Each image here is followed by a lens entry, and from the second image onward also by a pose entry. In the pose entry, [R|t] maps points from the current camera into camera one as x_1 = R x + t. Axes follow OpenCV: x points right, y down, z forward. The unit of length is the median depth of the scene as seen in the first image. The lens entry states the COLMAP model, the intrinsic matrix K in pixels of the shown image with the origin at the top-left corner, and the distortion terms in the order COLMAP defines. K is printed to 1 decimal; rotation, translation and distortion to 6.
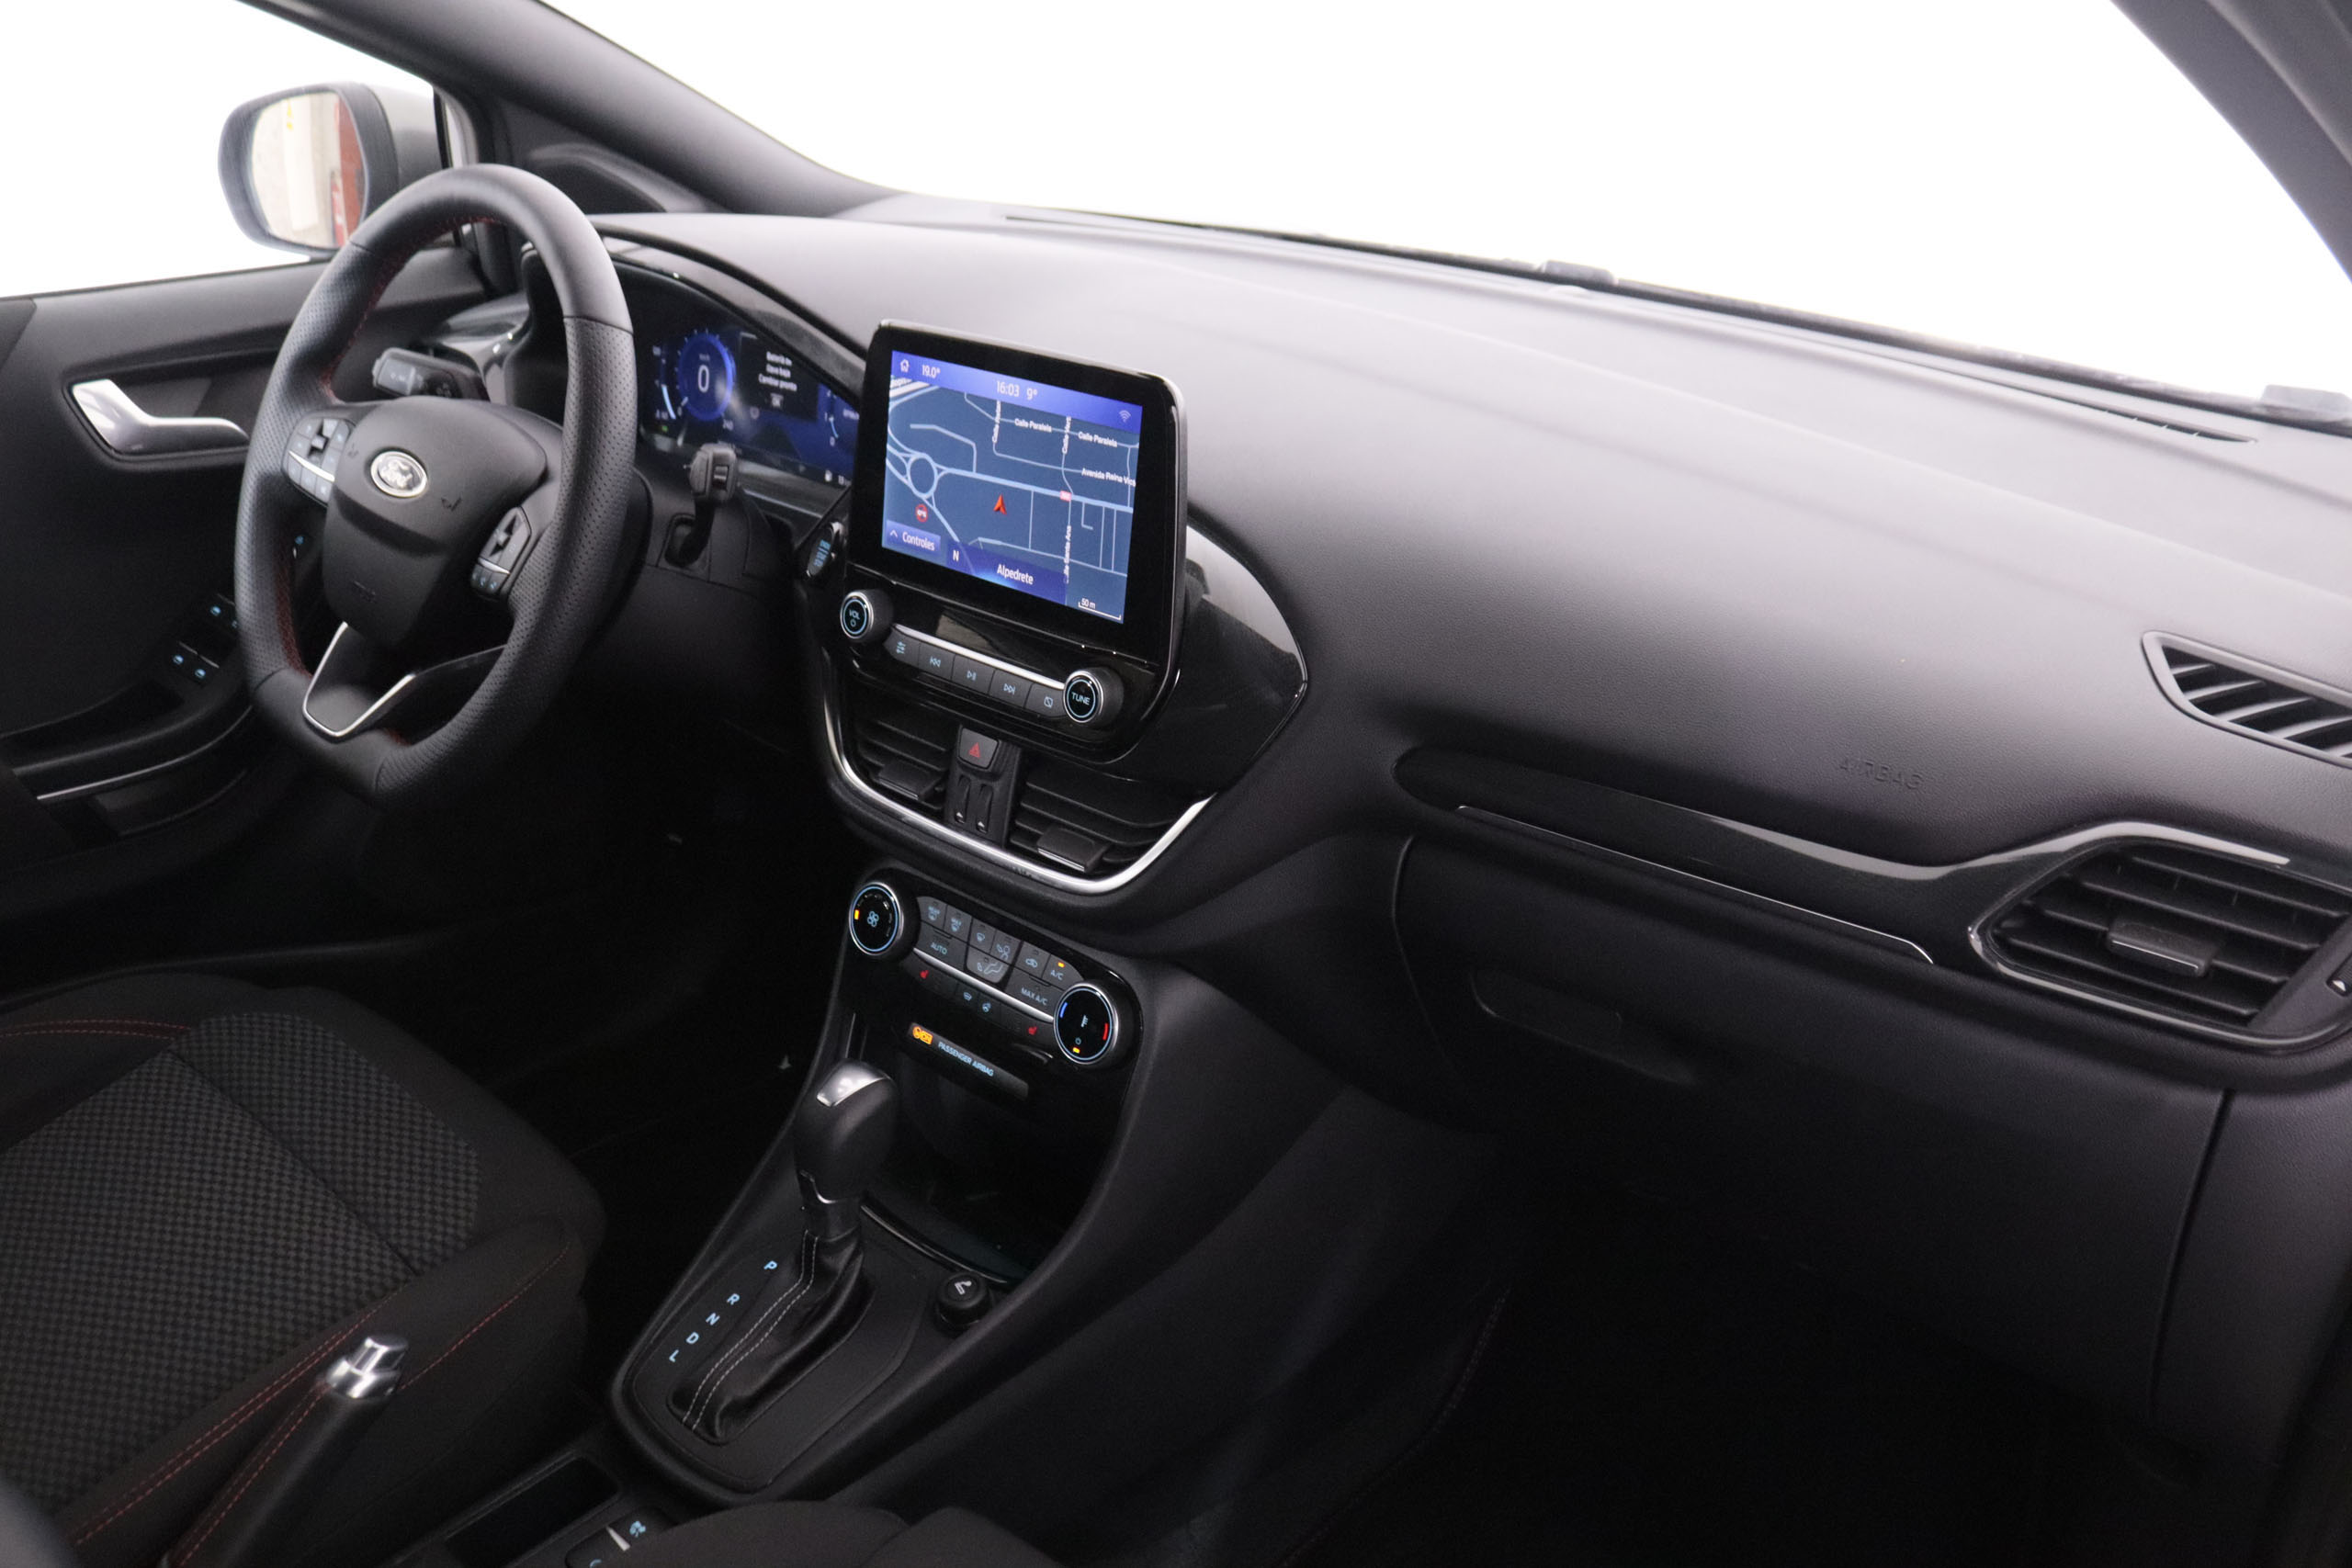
lens RADIAL K [[1911.2, 0, 1170.8], [0, 1911.2, 781.5], [0, 0, 1]] dist [-0.159907, 0.093330]
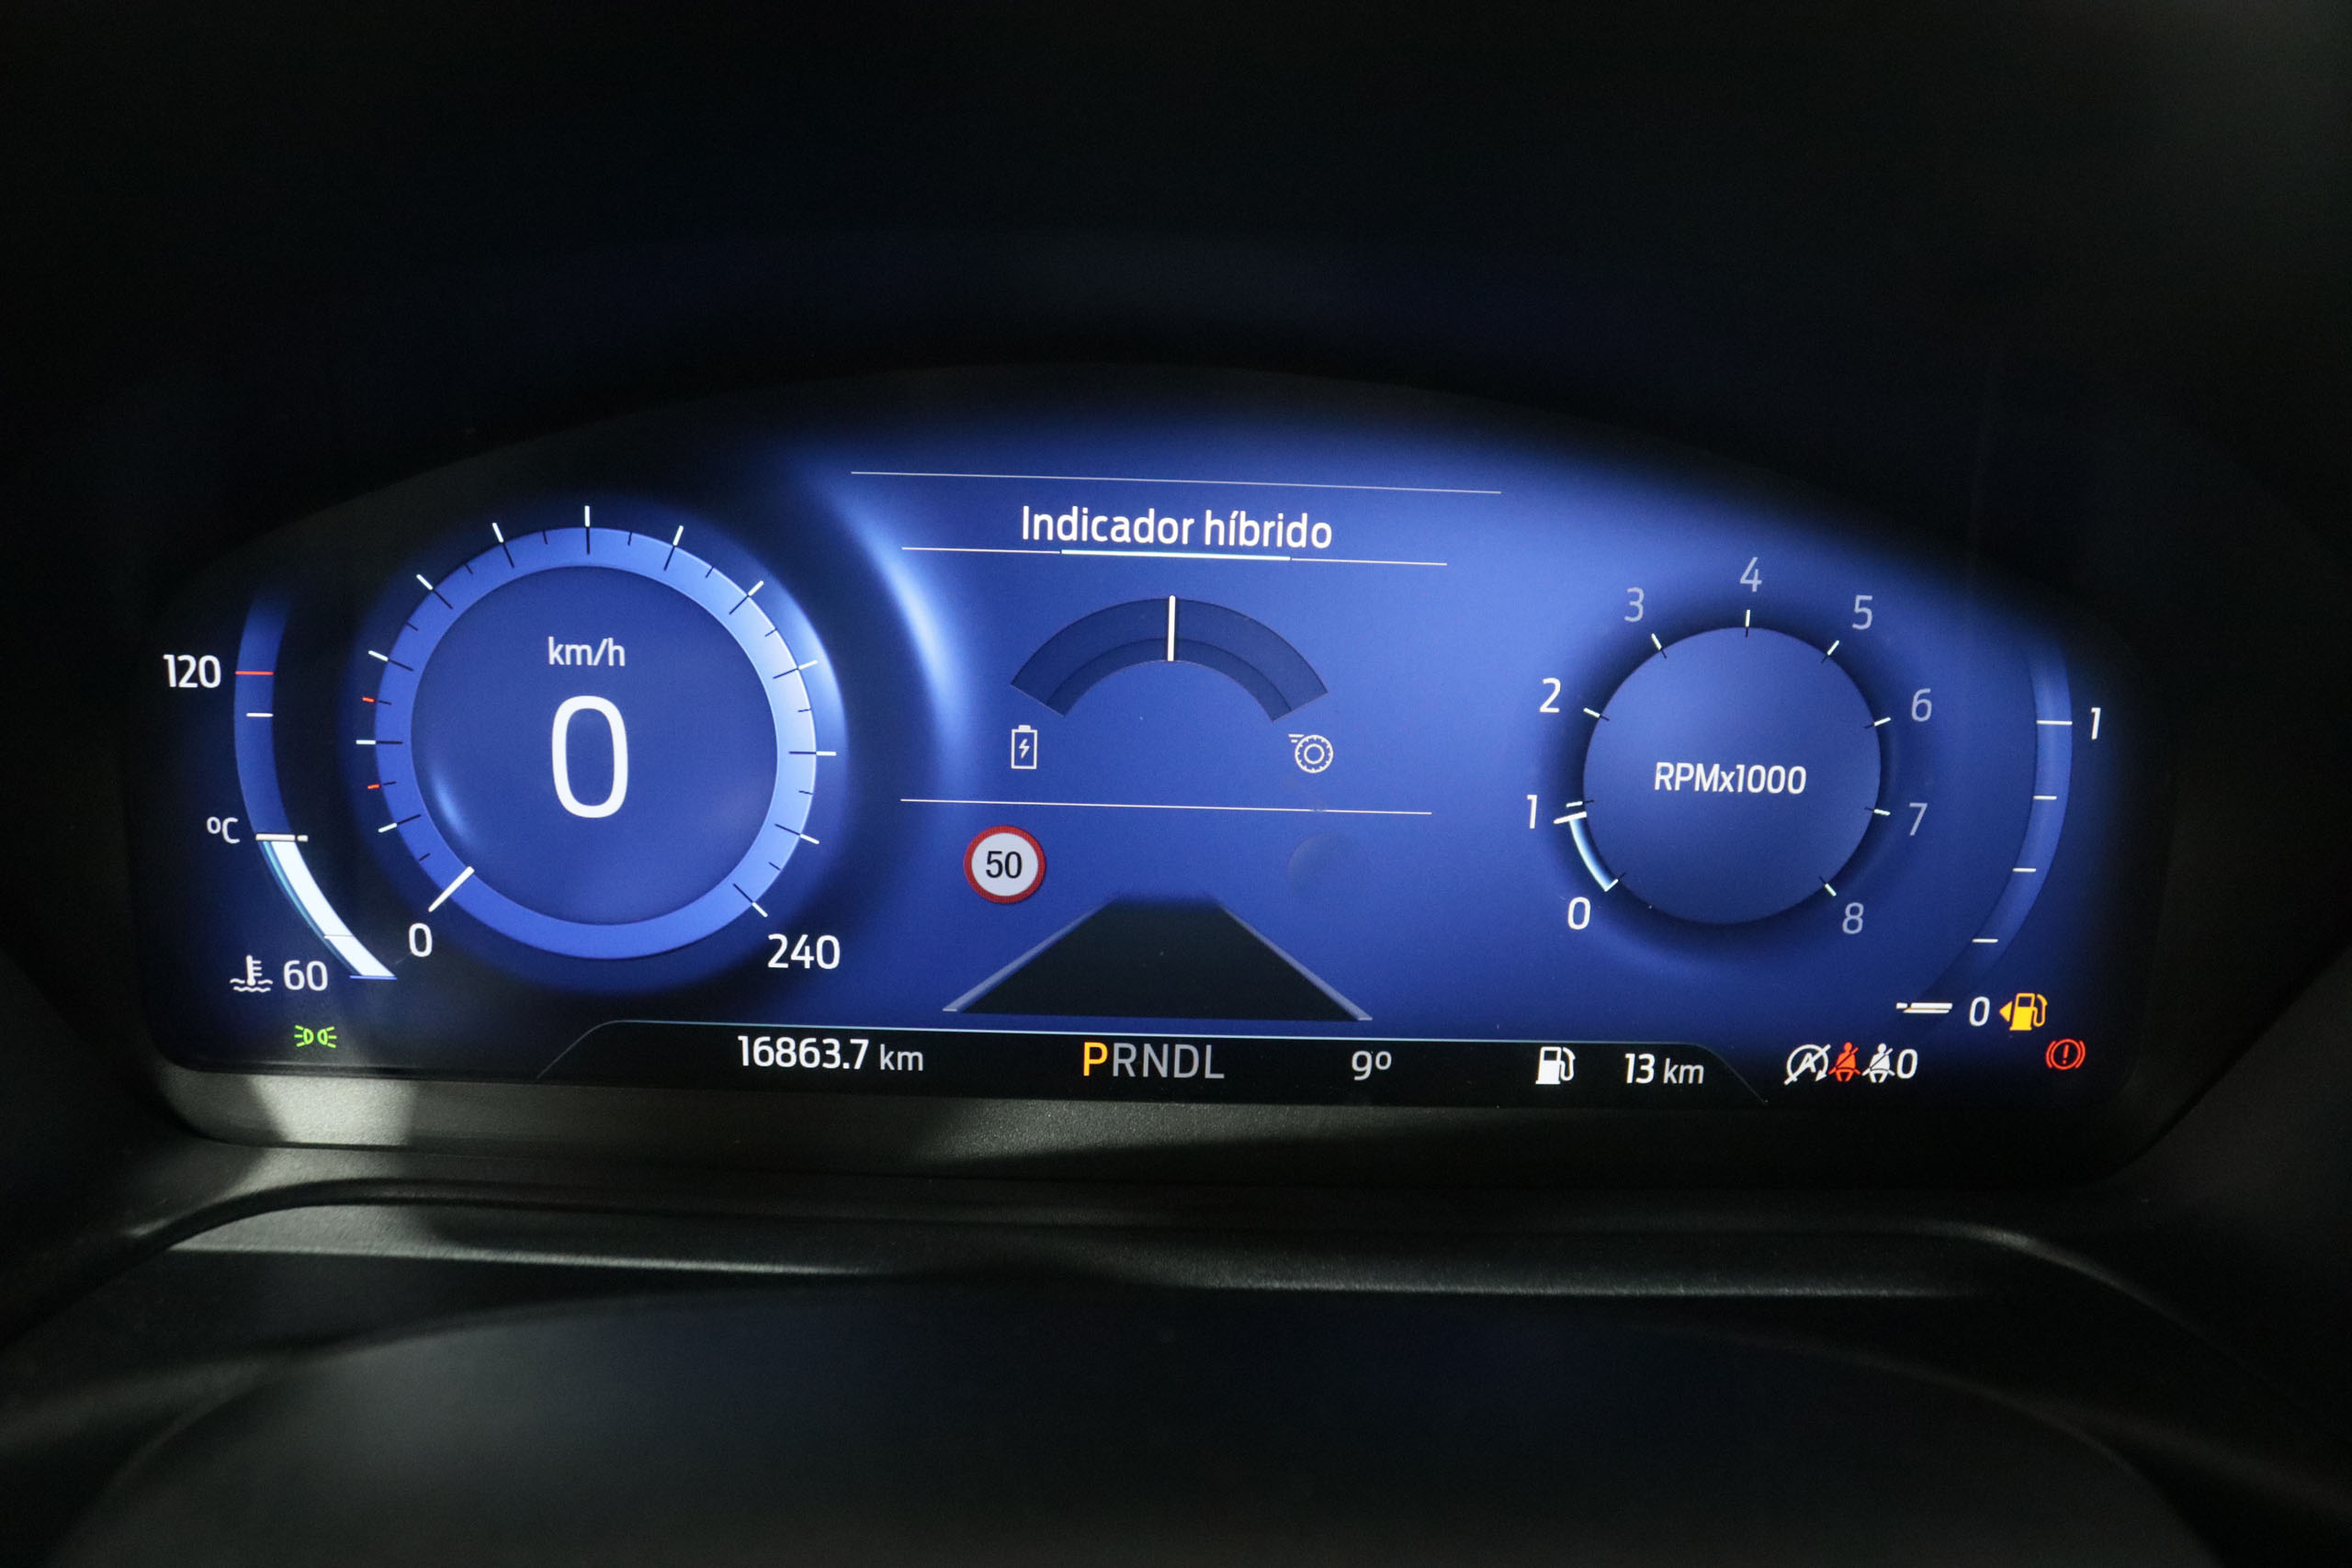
lens RADIAL K [[1911.2, 0, 1172.8], [0, 1911.2, 791.7], [0, 0, 1]] dist [-0.159907, 0.093330]
pose [[0.739360, -0.232649, 0.631840, -0.453278], [0.263274, 0.963589, 0.046726, -0.280010], [-0.619704, 0.131800, 0.773689, 1.108741]]
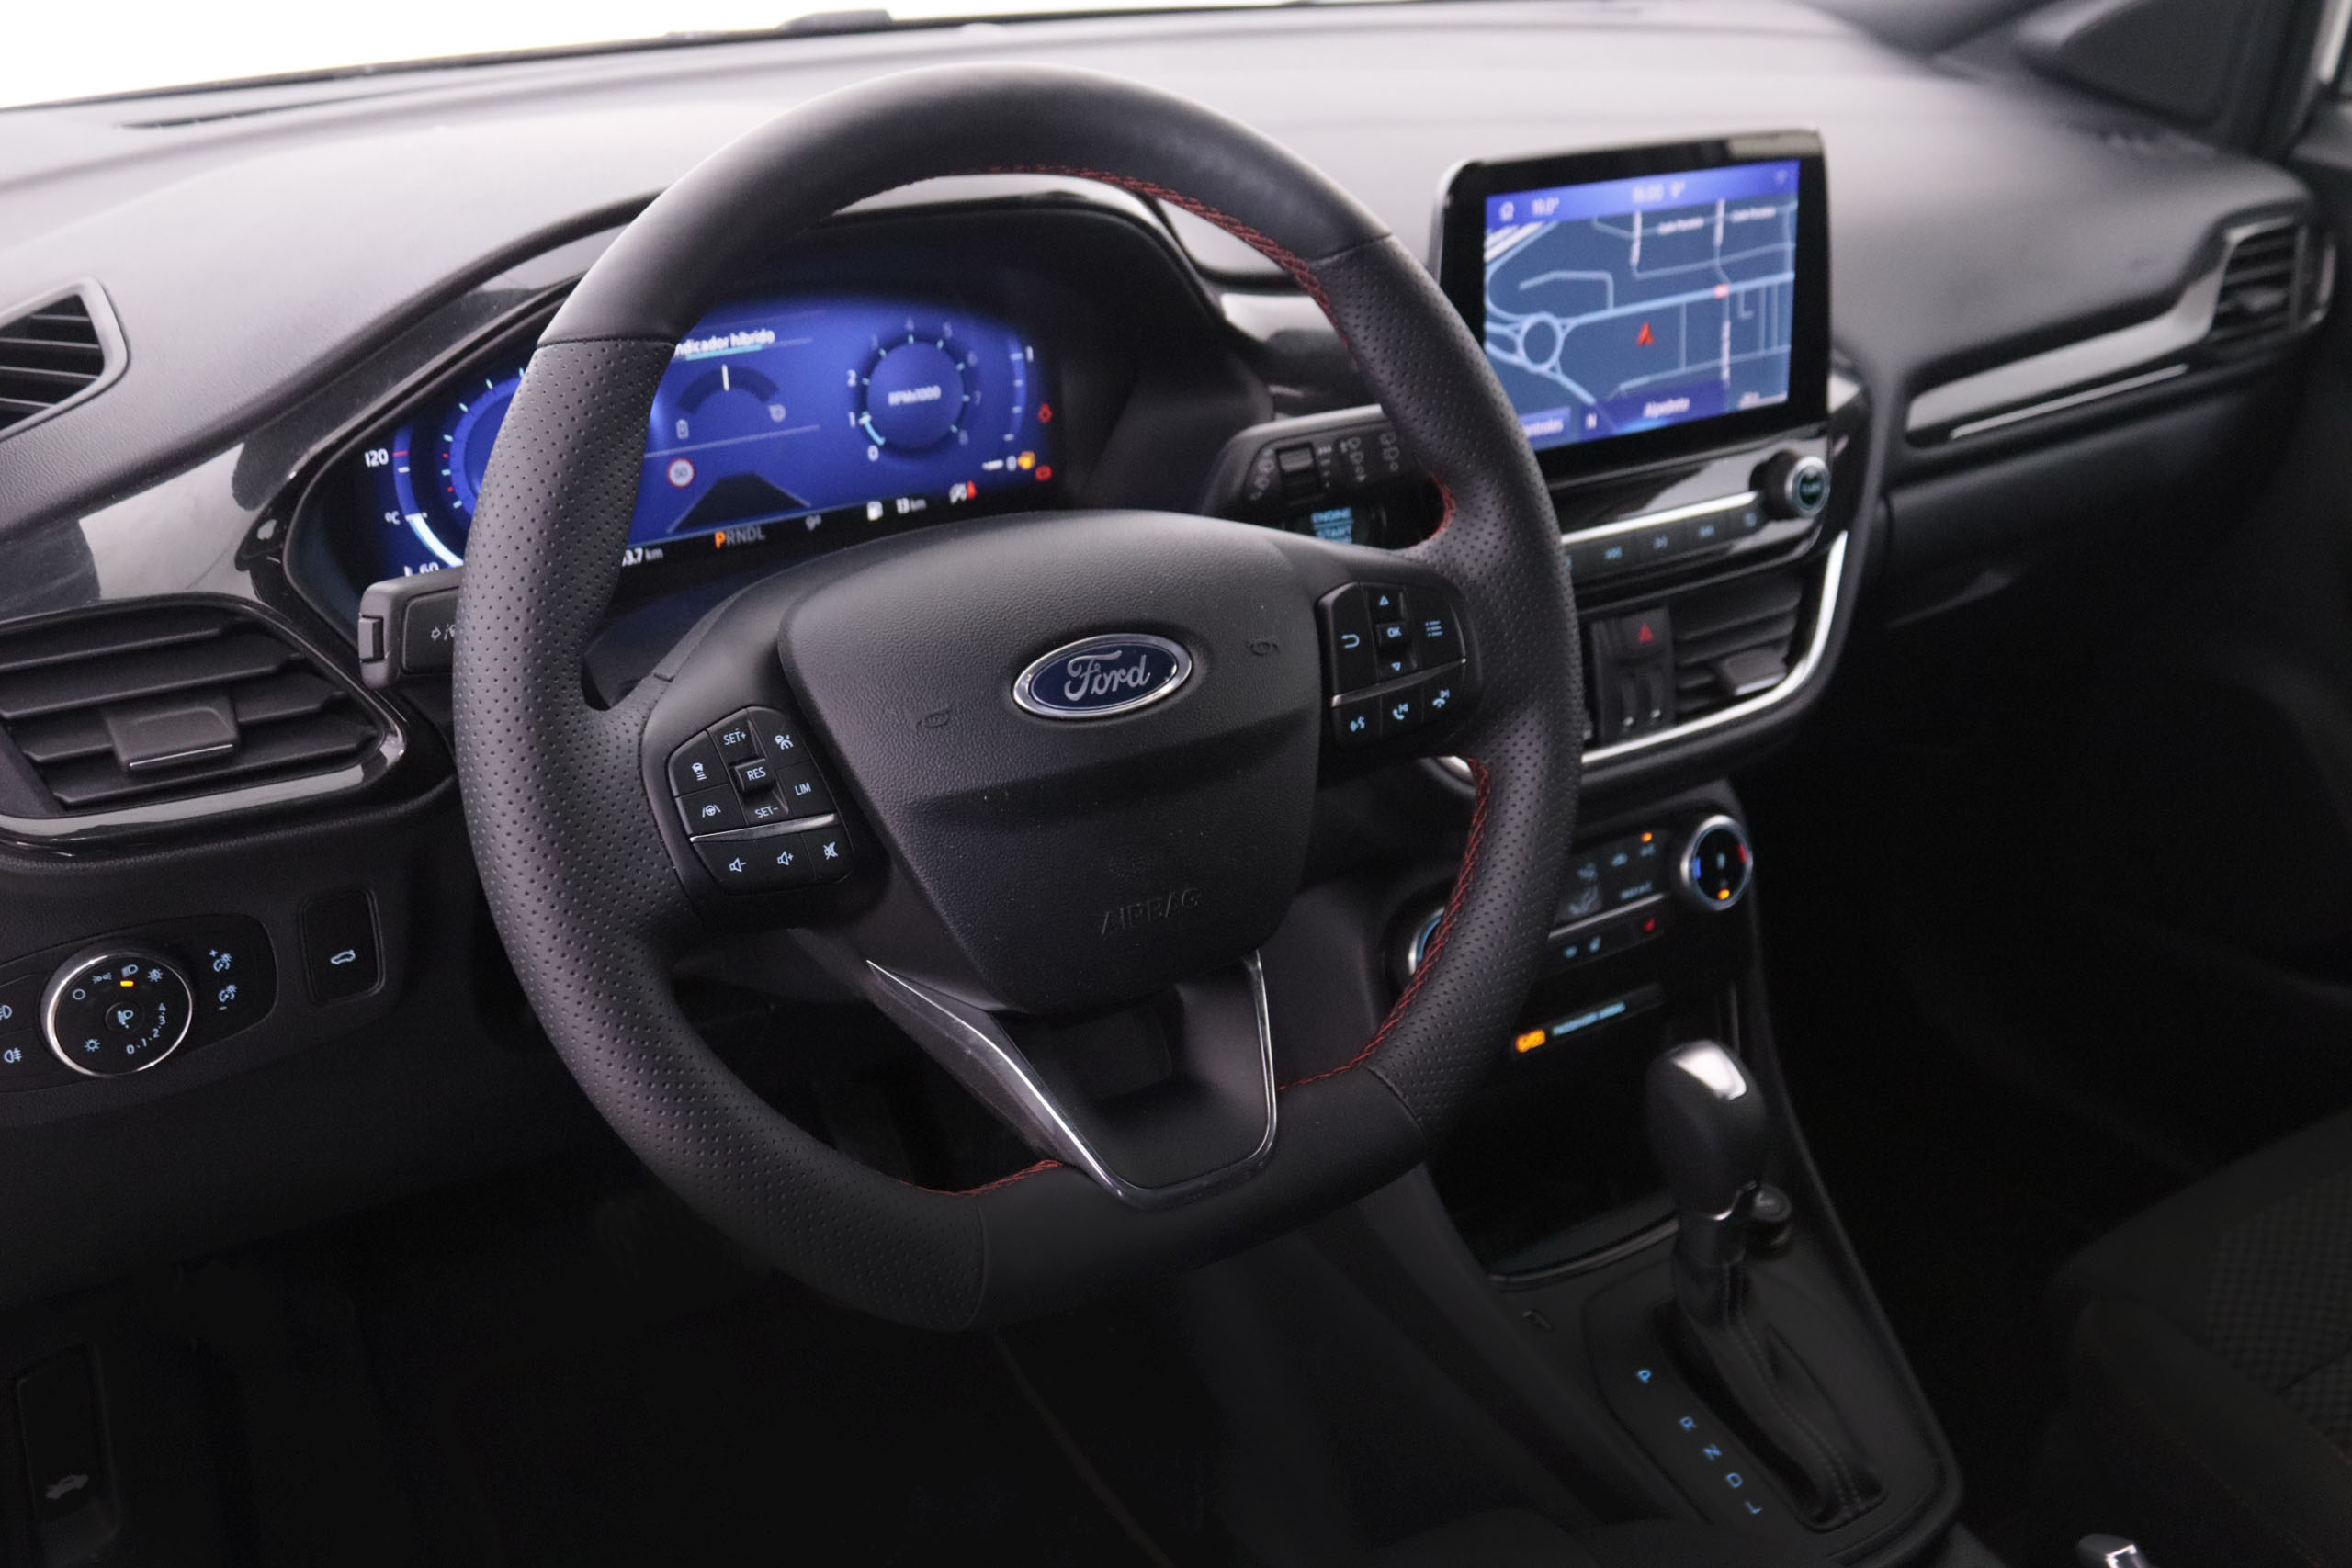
lens RADIAL K [[2379.8, 0, 1192.9], [0, 2379.8, 771.4], [0, 0, 1]] dist [-0.107832, 0.000000]
pose [[0.267897, -0.438202, 0.858027, -1.114177], [0.379578, 0.866554, 0.324044, -0.389748], [-0.885524, 0.238878, 0.398479, 0.807681]]
